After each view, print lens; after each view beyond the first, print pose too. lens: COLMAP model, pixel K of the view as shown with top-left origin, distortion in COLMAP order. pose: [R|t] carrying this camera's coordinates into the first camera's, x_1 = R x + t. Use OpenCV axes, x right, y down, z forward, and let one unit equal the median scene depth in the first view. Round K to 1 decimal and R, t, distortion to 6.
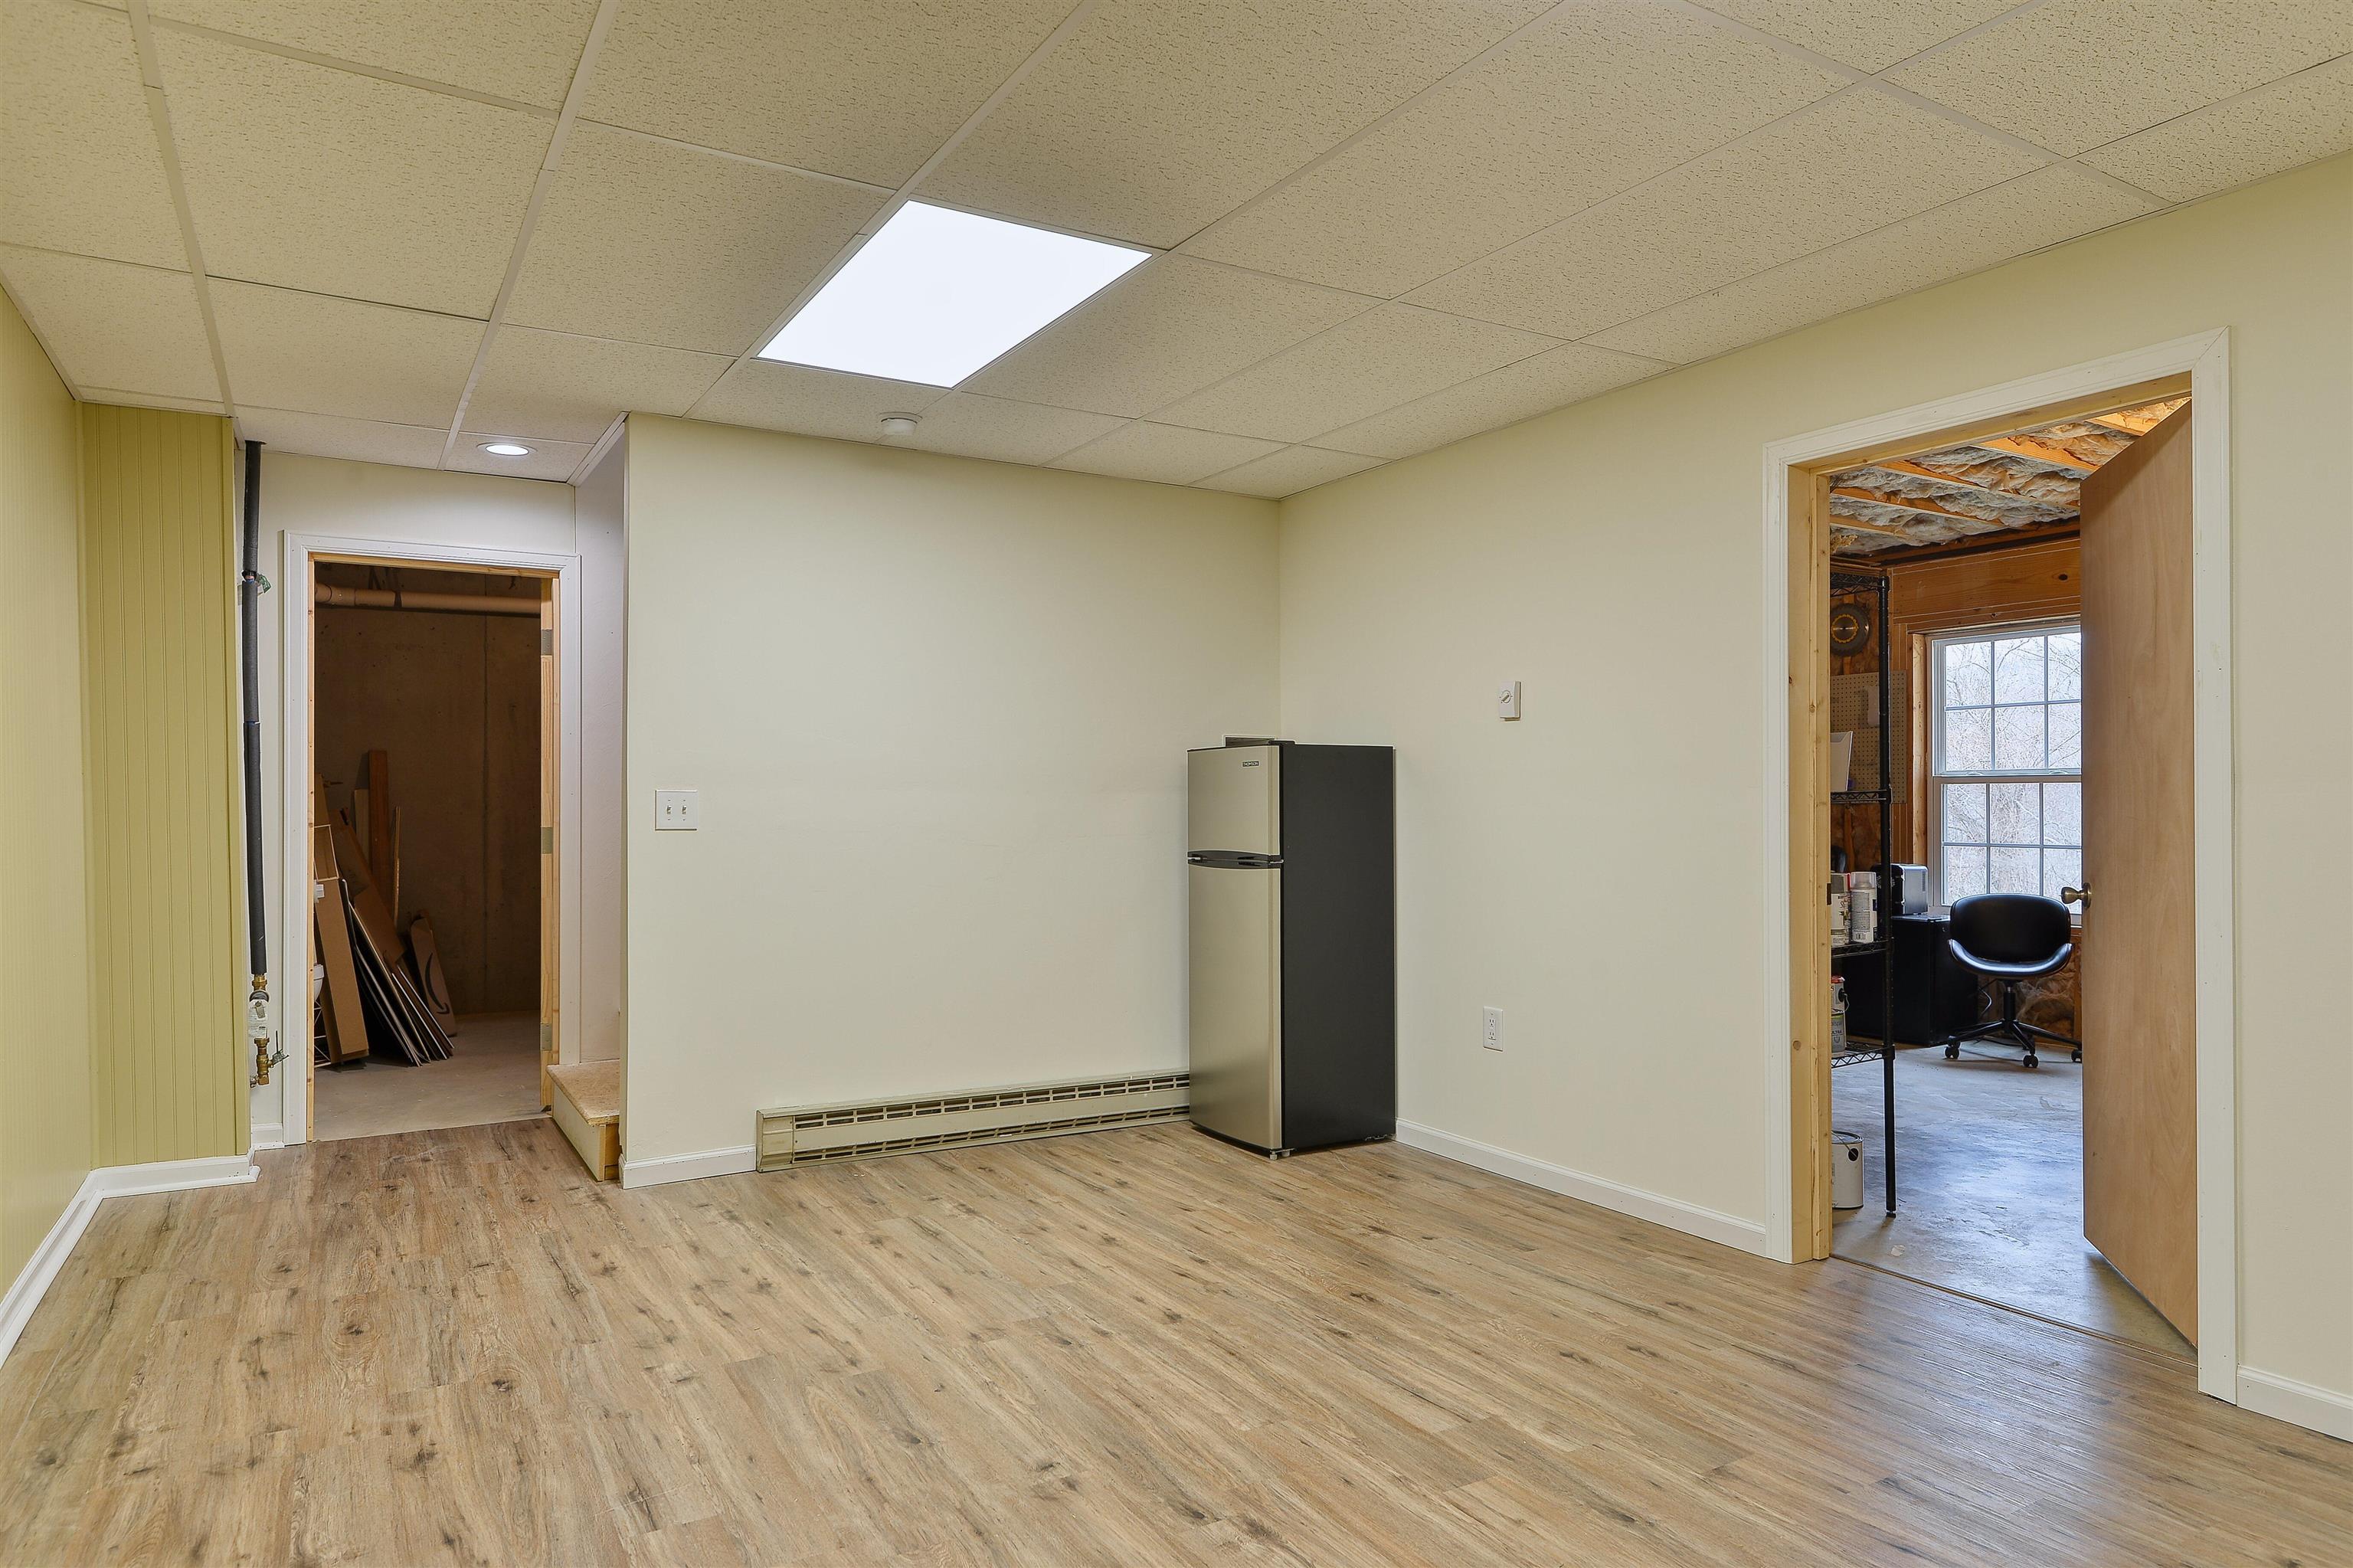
lens RADIAL K [[1451.4, 0, 1178.4], [0, 1451.4, 791.6], [0, 0, 1]] dist [-0.015000, 0.002530]
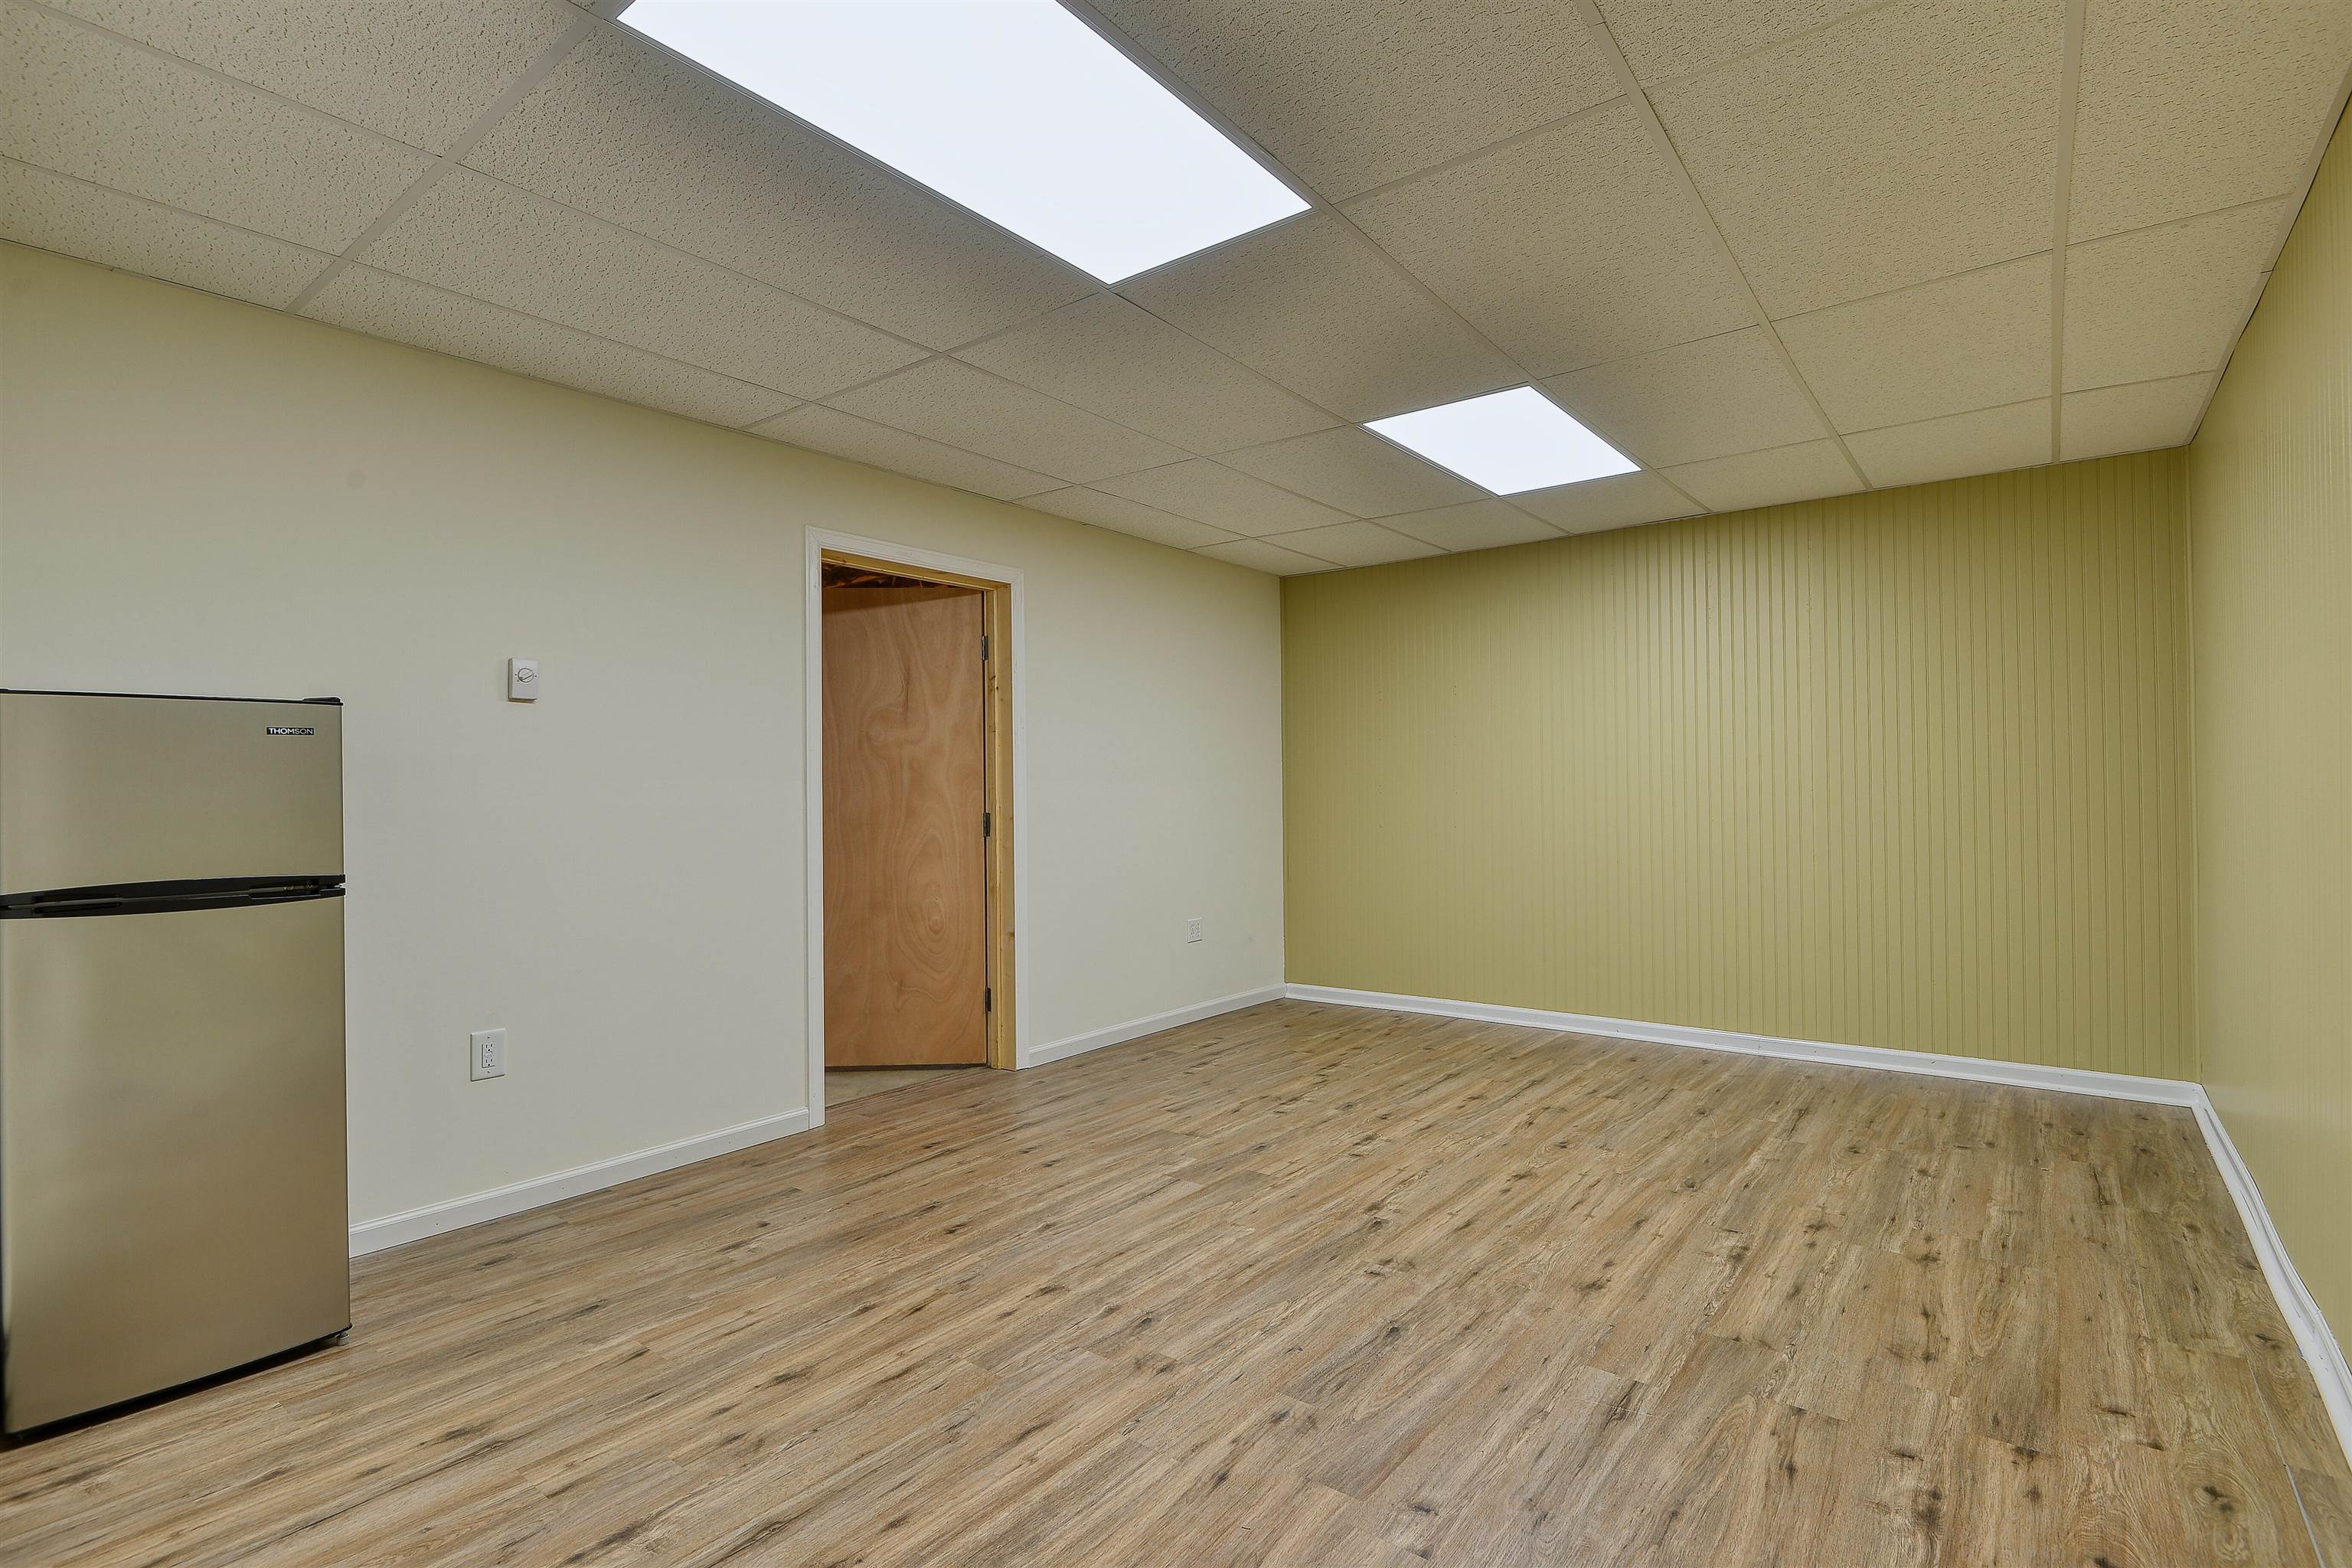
lens RADIAL K [[1089.3, 0, 1177.7], [0, 1089.3, 781.3], [0, 0, 1]] dist [-0.022558, -0.000854]
pose [[-0.362771, 0.008889, 0.931836, -0.801788], [0.004644, 0.999959, -0.007730, 0.008021], [-0.931867, 0.001523, -0.362797, 1.263023]]
